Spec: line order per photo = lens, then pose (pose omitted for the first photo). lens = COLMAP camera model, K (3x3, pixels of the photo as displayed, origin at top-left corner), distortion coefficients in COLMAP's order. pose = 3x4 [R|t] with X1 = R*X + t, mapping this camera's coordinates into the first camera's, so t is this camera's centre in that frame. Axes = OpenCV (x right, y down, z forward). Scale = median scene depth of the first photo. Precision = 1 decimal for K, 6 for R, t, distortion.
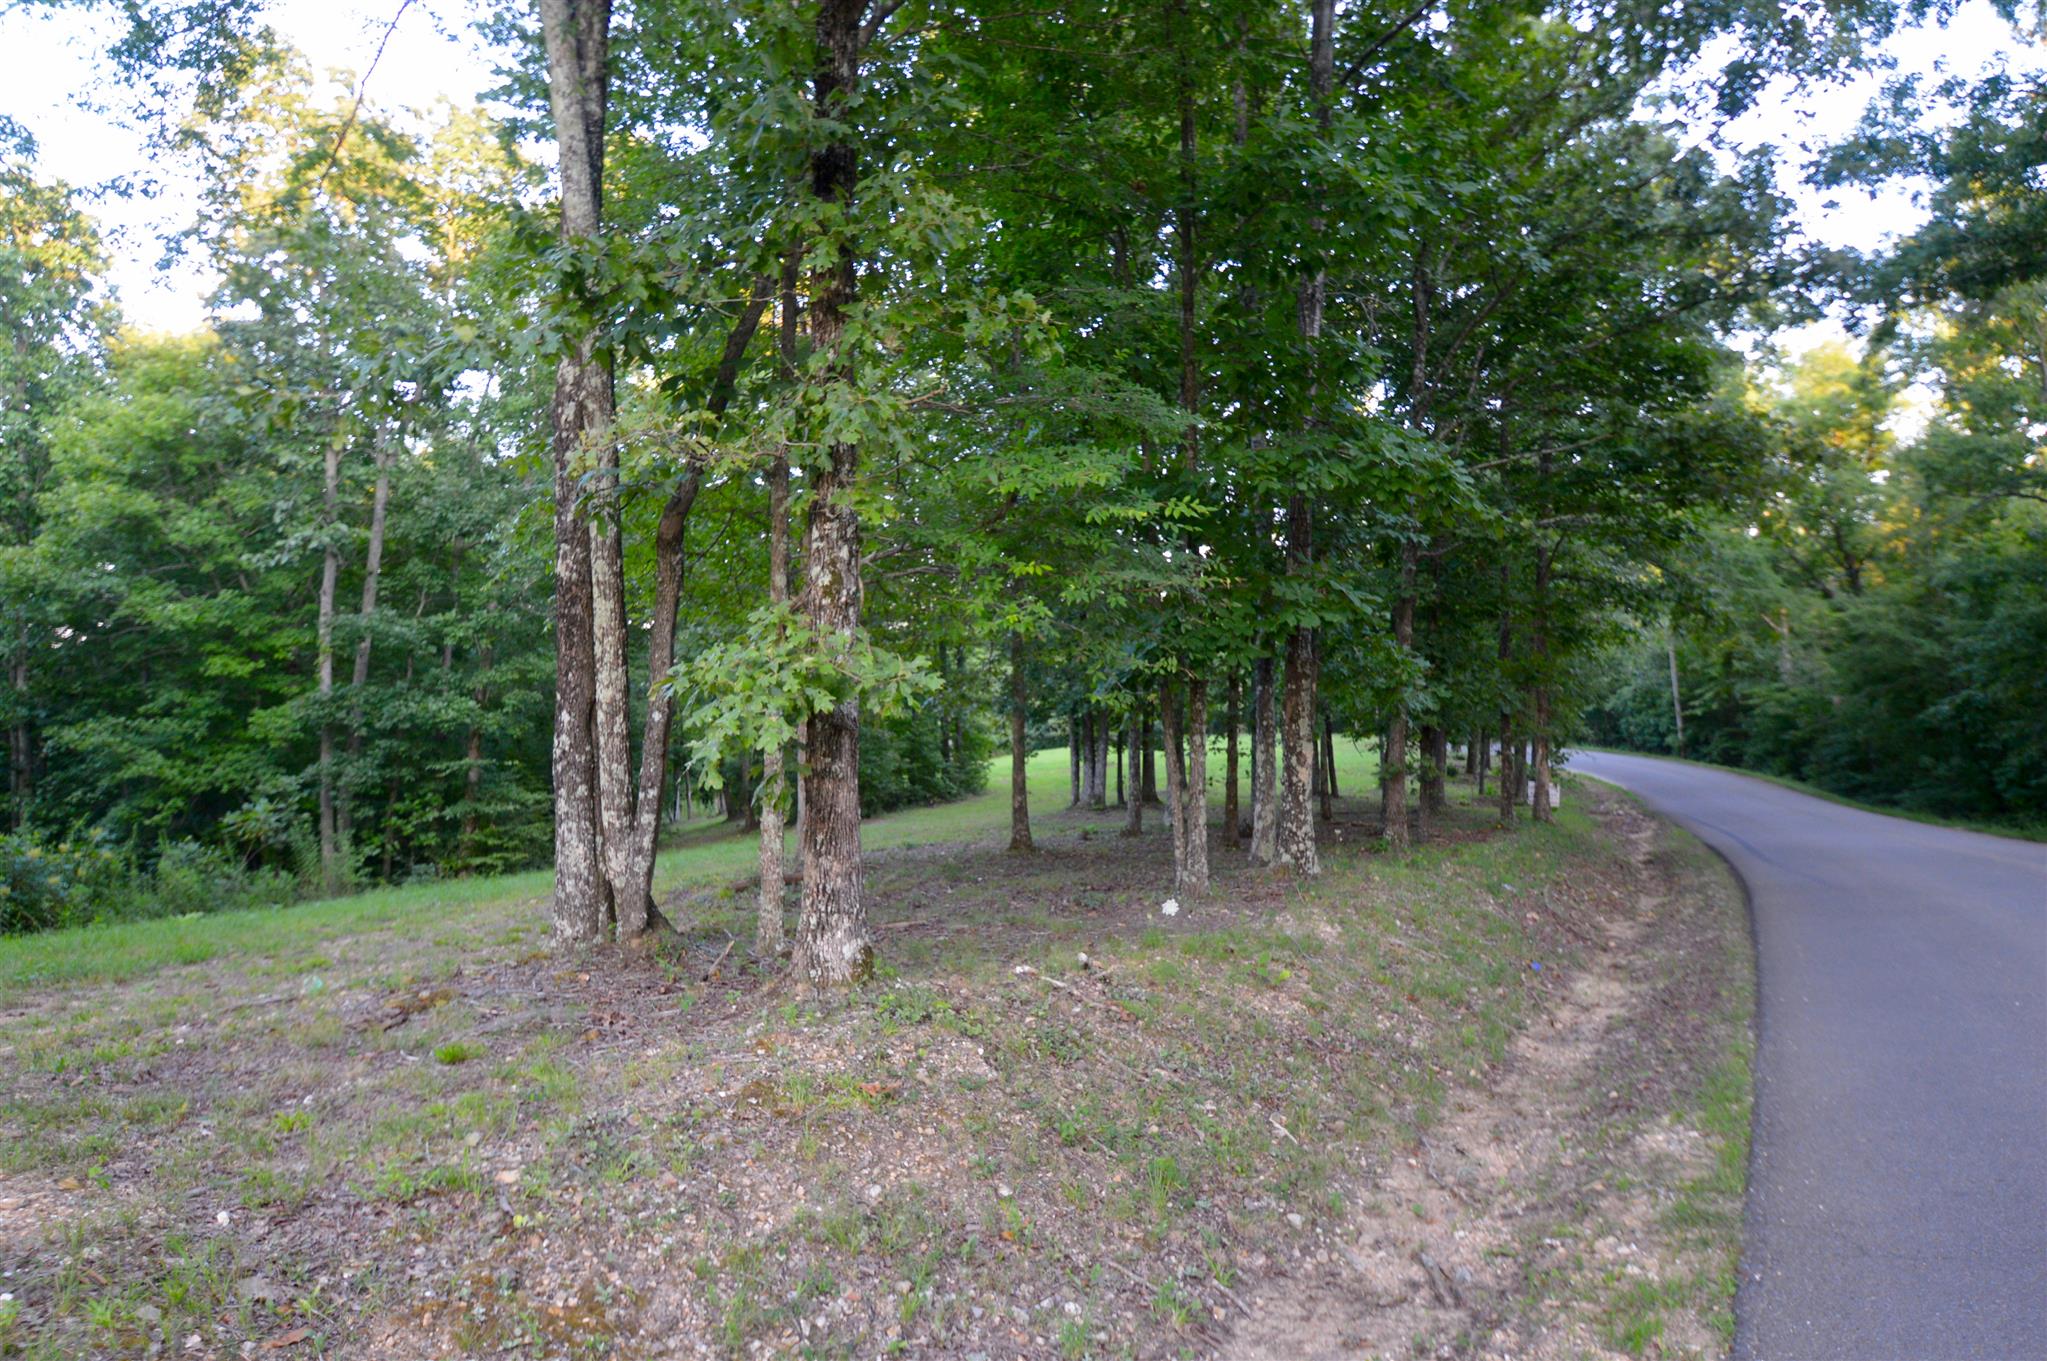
lens RADIAL K [[1234.7, 0, 993.5], [0, 1234.7, 658.5], [0, 0, 1]] dist [-0.021513, -0.010402]
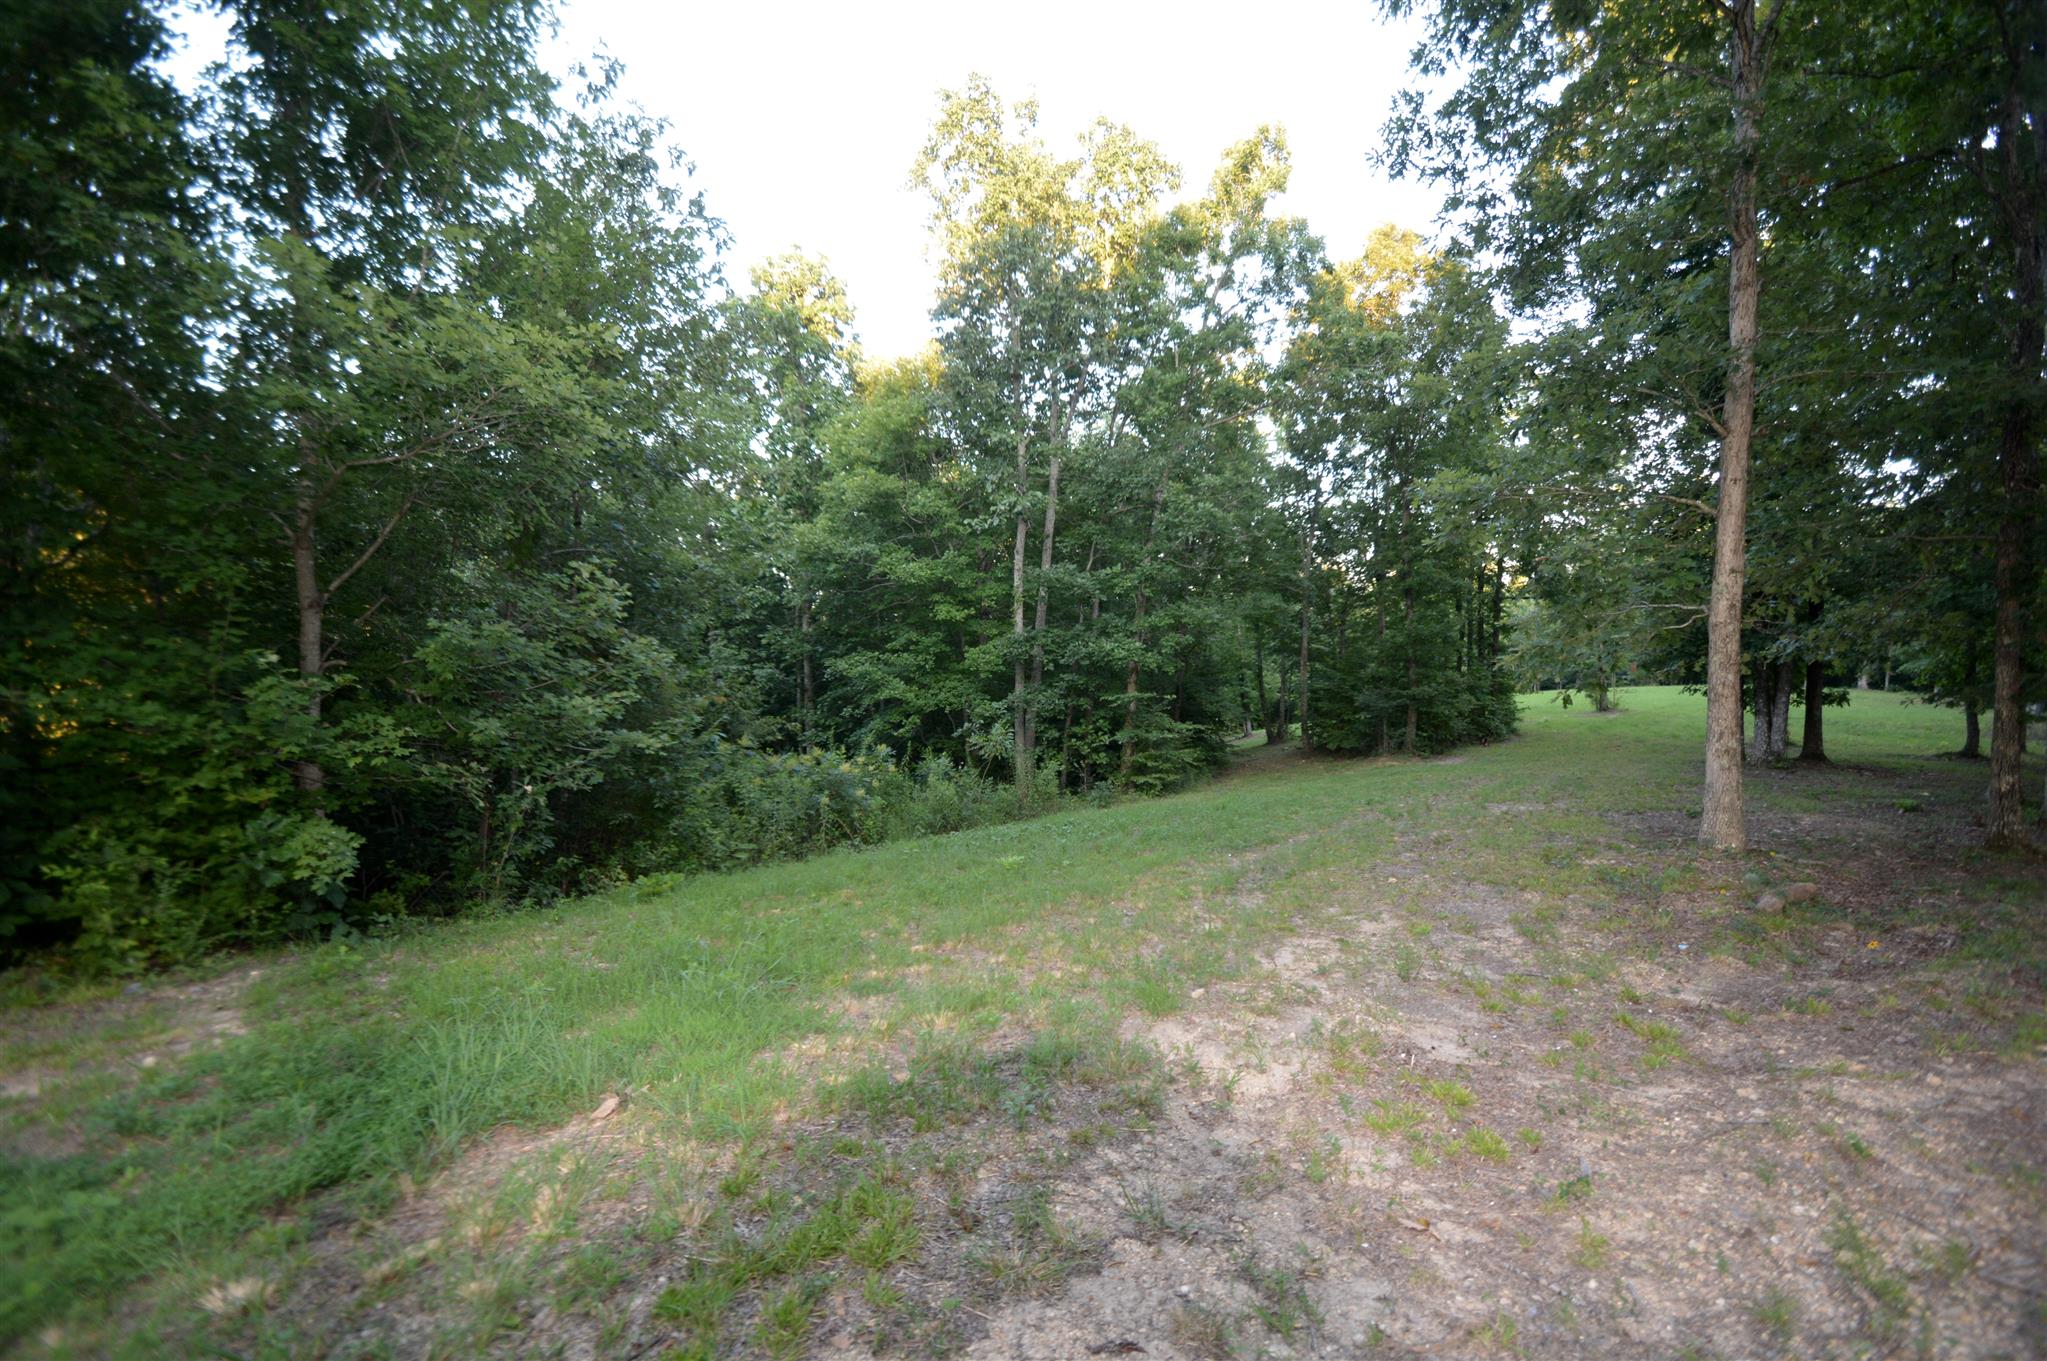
lens RADIAL K [[923.1, 0, 1017.8], [0, 923.1, 664.3], [0, 0, 1]] dist [0.009743, -0.015780]
pose [[0.908547, 0.019696, -0.417319, -0.162932], [0.002104, 0.998660, 0.051713, 0.010390], [0.417778, -0.047861, 0.907288, 0.163488]]
